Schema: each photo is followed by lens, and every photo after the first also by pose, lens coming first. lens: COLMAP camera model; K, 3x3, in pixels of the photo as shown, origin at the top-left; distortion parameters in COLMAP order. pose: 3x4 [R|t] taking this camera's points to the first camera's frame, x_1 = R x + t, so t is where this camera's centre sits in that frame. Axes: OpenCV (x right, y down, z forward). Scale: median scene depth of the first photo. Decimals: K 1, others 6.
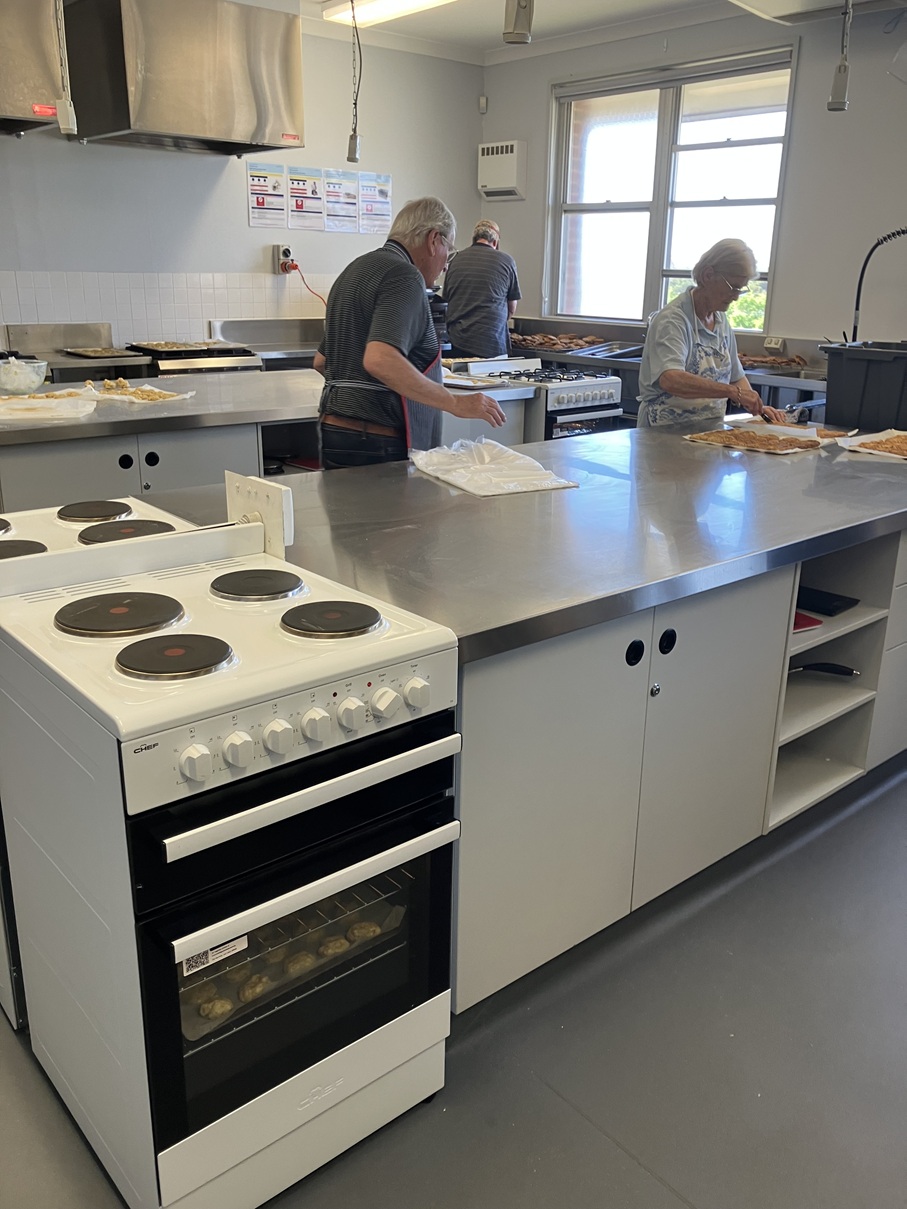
lens RADIAL K [[1006.5, 0, 452.2], [0, 1006.5, 585.4], [0, 0, 1]] dist [0.000675, 0.006857]
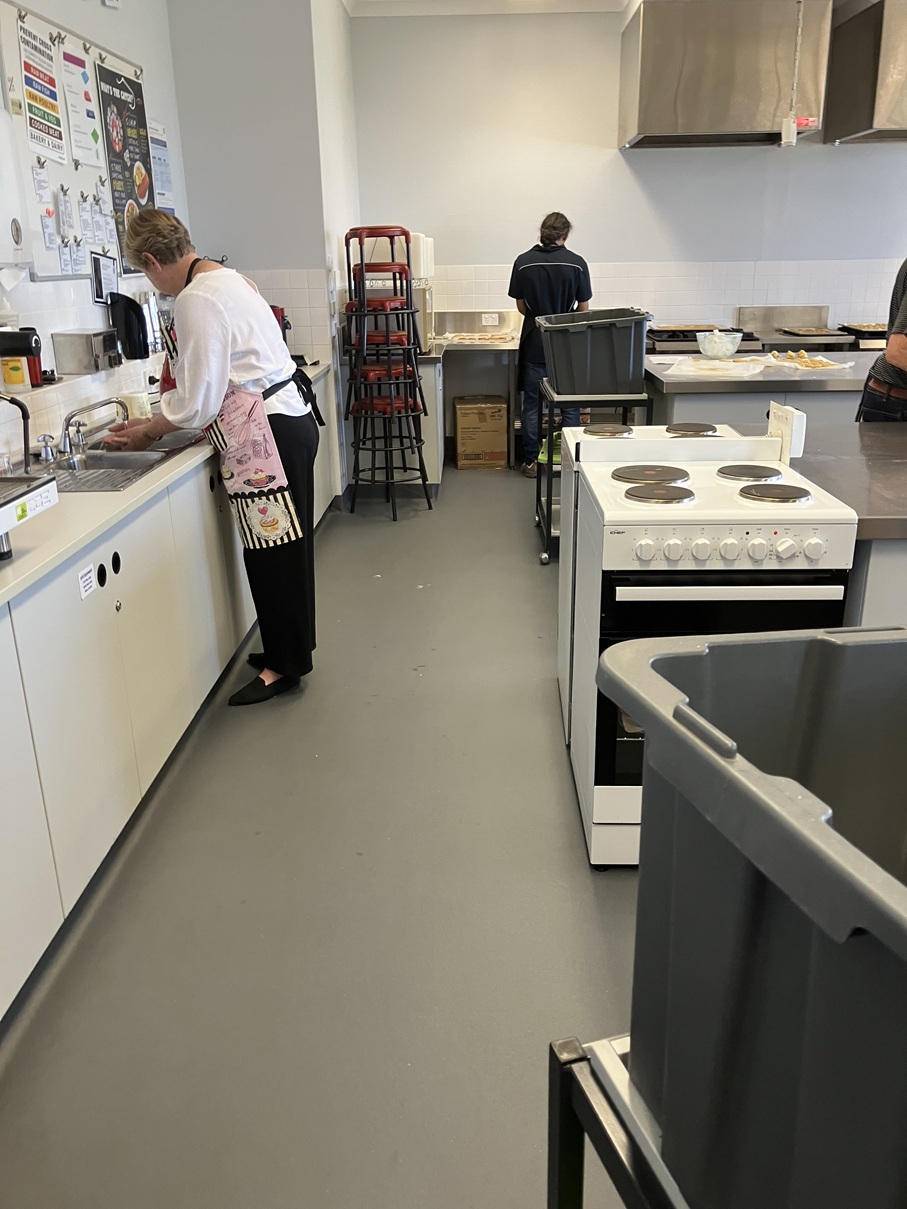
lens RADIAL K [[993.1, 0, 453.5], [0, 993.1, 604.5], [0, 0, 1]] dist [-0.002830, 0.000441]
pose [[0.743528, 0.194310, -0.639852, 0.192666], [-0.175337, 0.980024, 0.093865, 0.054706], [0.645309, 0.042398, 0.762744, -0.153177]]
